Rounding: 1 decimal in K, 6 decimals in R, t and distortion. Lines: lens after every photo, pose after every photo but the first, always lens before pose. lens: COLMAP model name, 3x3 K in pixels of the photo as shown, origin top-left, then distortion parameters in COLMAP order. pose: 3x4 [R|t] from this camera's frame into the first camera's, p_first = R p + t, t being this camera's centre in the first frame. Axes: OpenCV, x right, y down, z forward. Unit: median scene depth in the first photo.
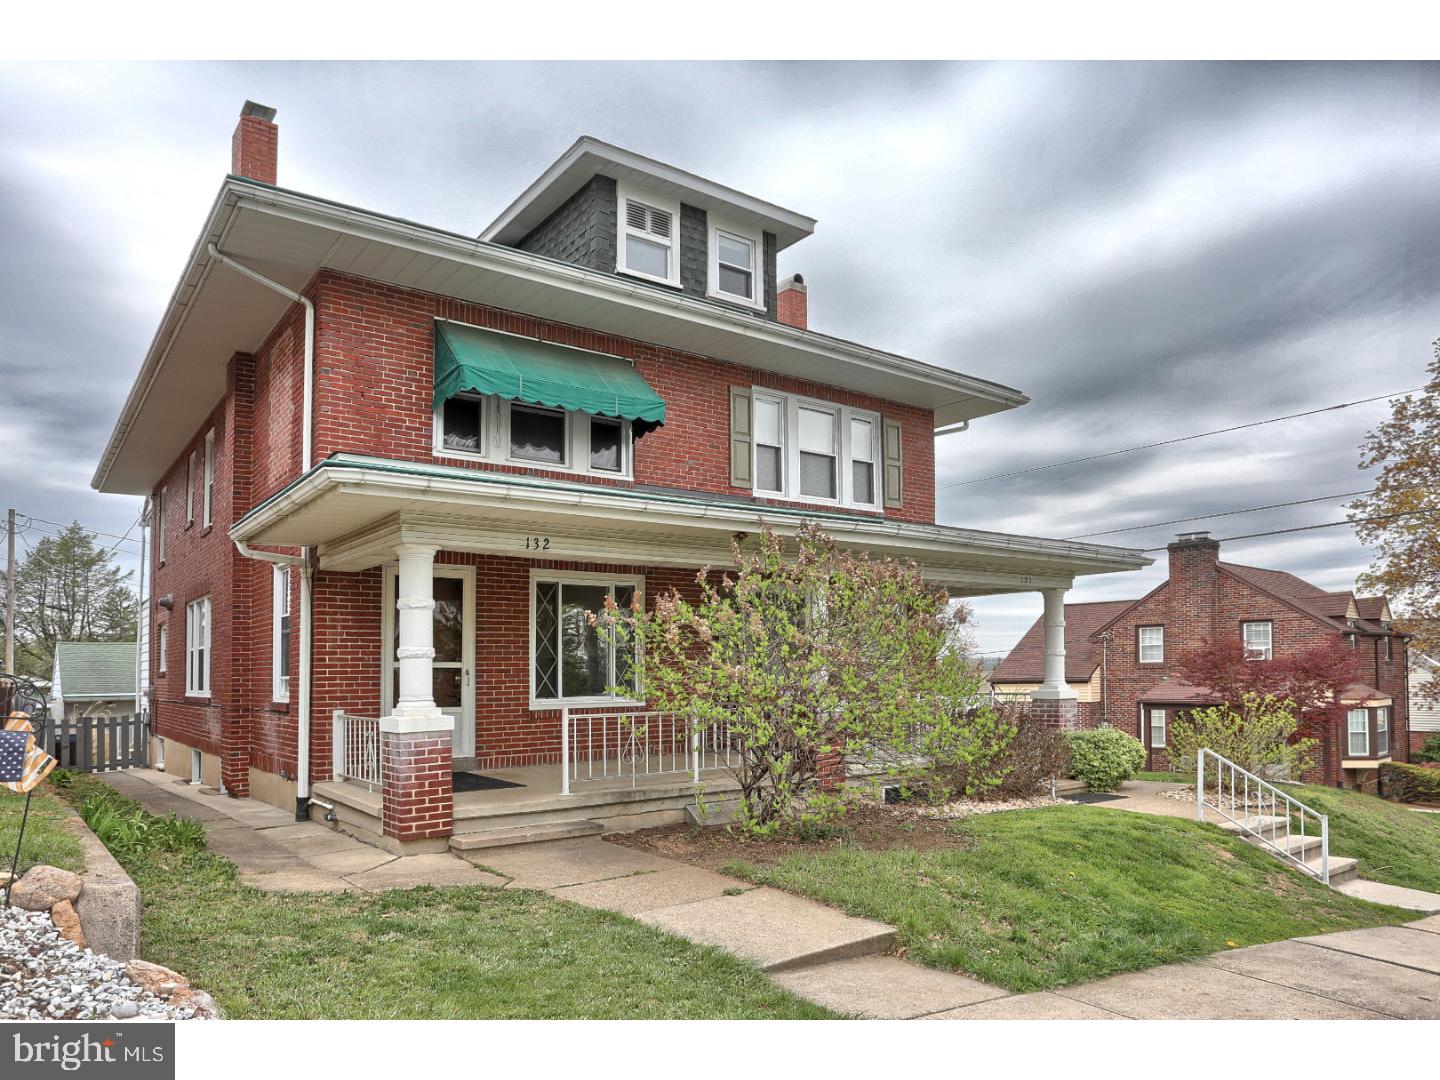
lens RADIAL K [[961.1, 0, 852.6], [0, 961.1, 658.3], [0, 0, 1]] dist [-0.041537, 0.000593]
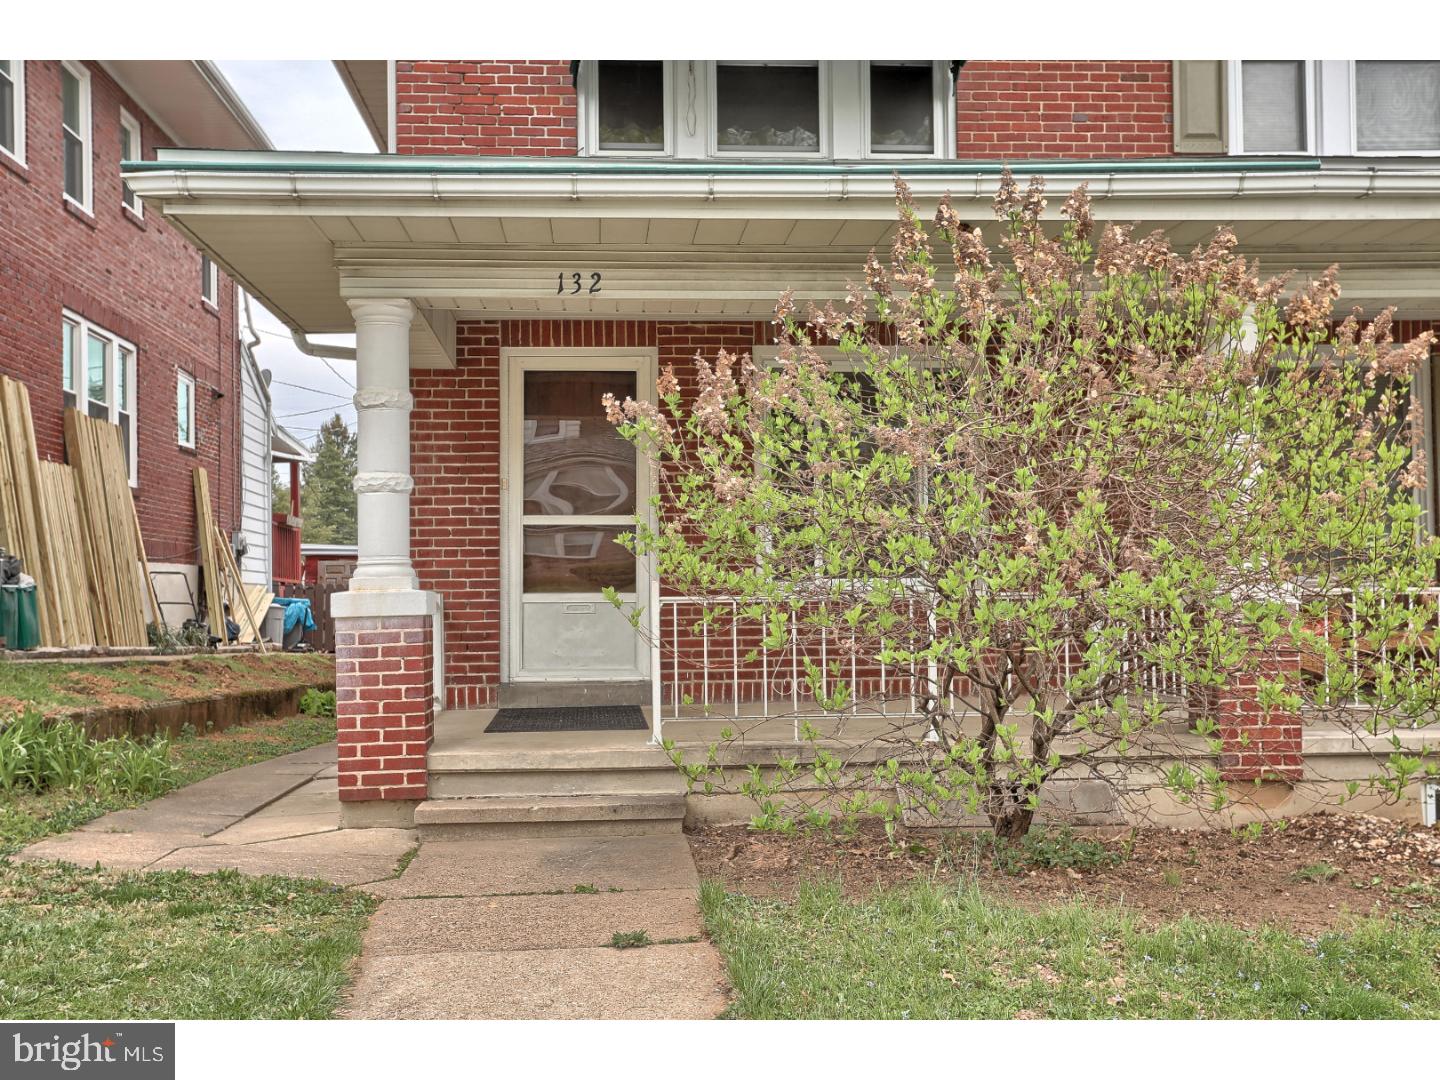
lens RADIAL K [[1718.3, 0, 720.0], [0, 1718.3, 540.0], [0, 0, 1]] dist [0.053274, 0.005282]
pose [[0.791848, -0.018889, -0.610426, 0.256721], [0.013492, 0.999819, -0.013436, 0.033168], [0.610569, 0.002404, 0.791960, 0.205767]]
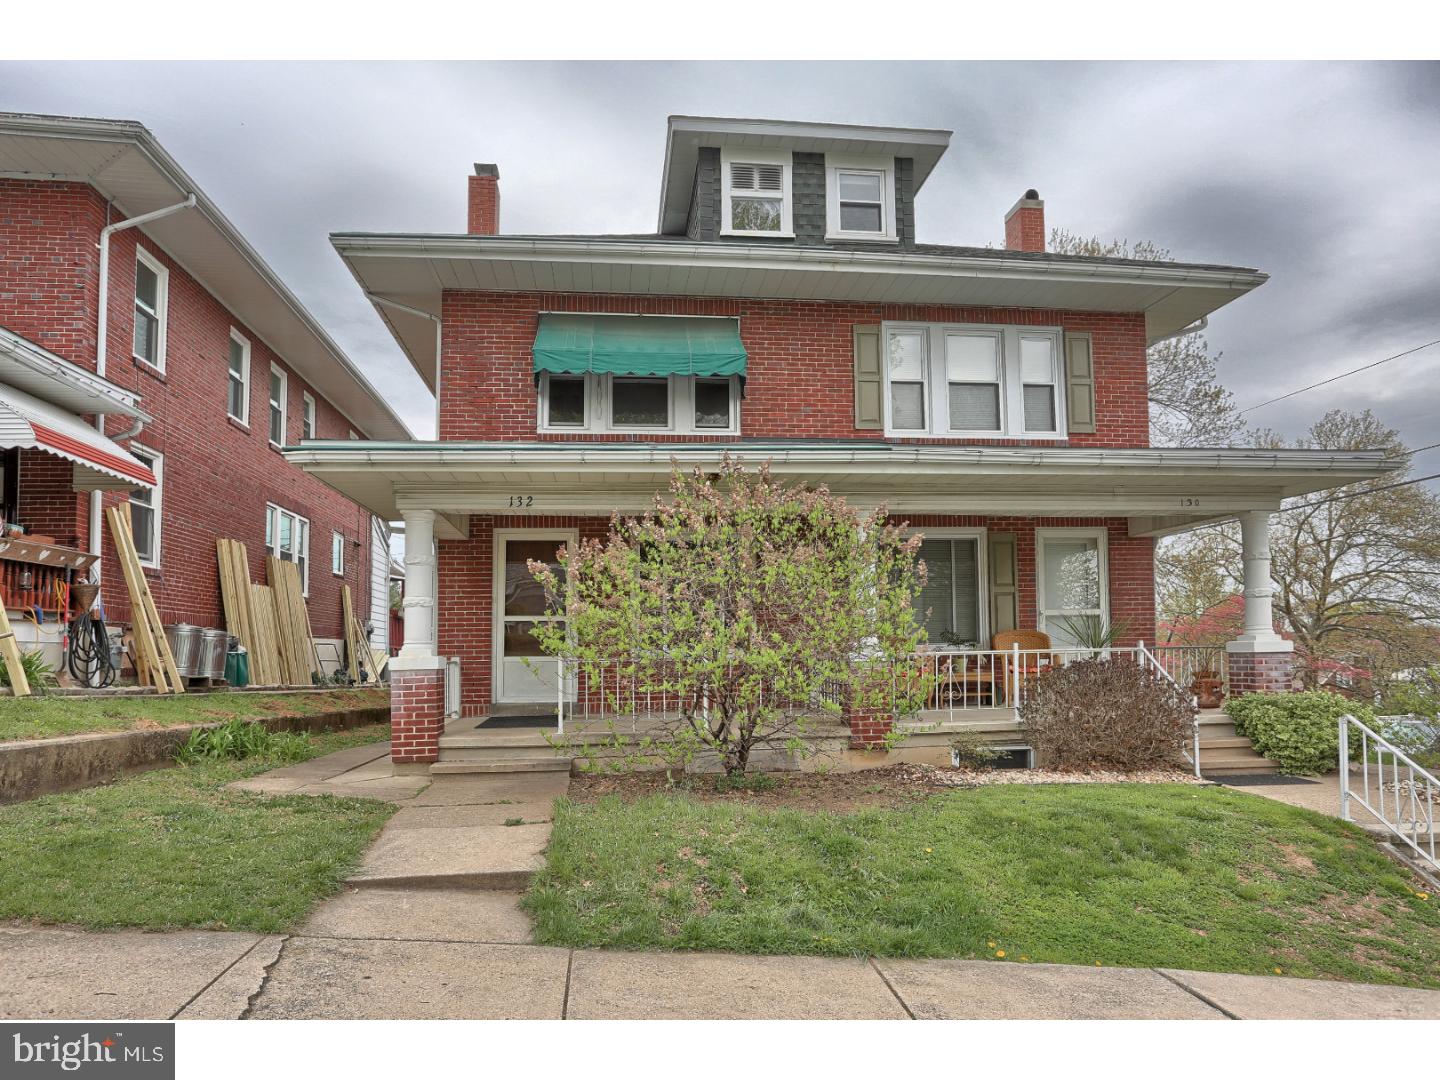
lens RADIAL K [[1001.1, 0, 769.5], [0, 1001.1, 592.5], [0, 0, 1]] dist [-0.032529, 0.001221]
pose [[0.845435, -0.033818, -0.533007, 0.402136], [0.014155, 0.999062, -0.040935, 0.027447], [0.533891, 0.027063, 0.845120, 0.143261]]
